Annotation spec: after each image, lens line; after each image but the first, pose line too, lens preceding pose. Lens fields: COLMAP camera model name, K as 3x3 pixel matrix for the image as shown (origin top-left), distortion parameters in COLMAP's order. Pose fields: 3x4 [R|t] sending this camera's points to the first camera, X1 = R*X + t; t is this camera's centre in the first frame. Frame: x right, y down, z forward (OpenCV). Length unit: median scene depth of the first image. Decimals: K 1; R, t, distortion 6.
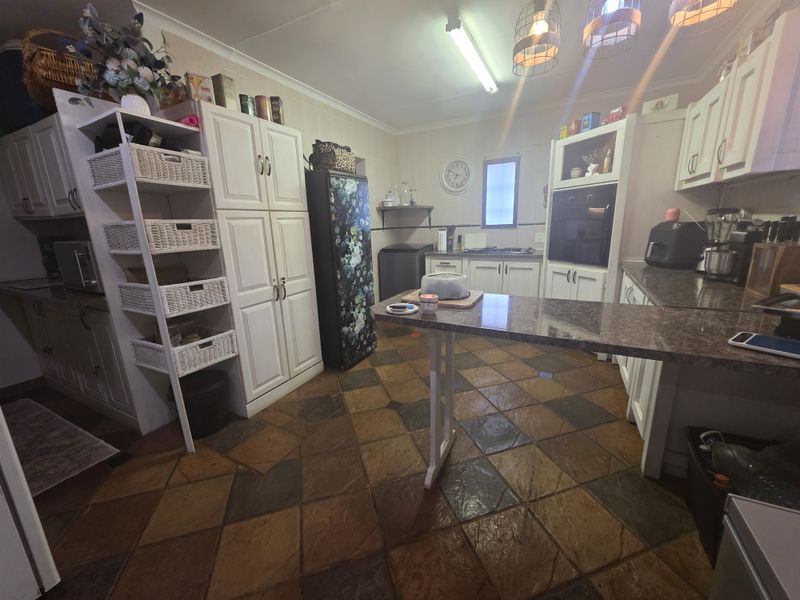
lens RADIAL K [[318.7, 0, 400.2], [0, 318.7, 296.7], [0, 0, 1]] dist [0.000454, 0.000679]
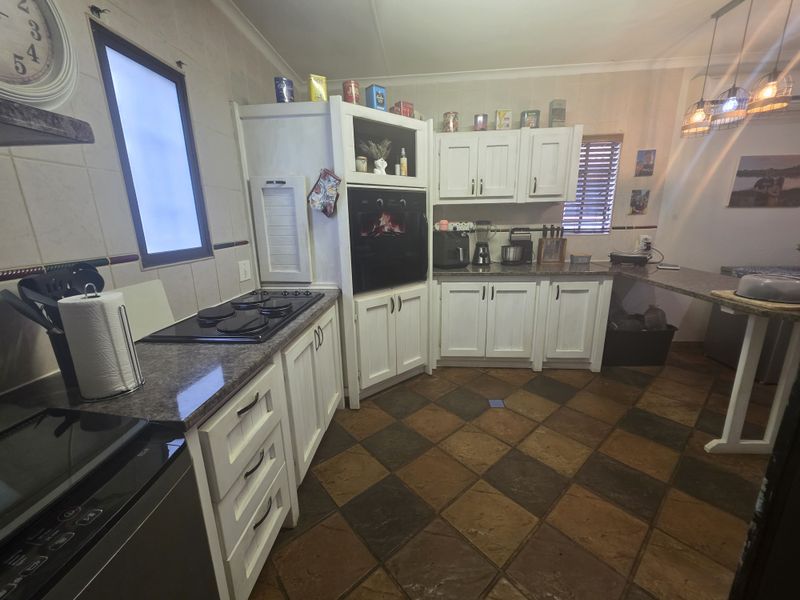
lens RADIAL K [[318.7, 0, 400.1], [0, 318.7, 297.2], [0, 0, 1]] dist [0.000454, 0.000679]
pose [[-0.382310, -0.183422, 0.905646, -0.162064], [0.240561, 0.926547, 0.289206, -0.300038], [-0.892171, 0.328430, -0.310104, 1.229474]]
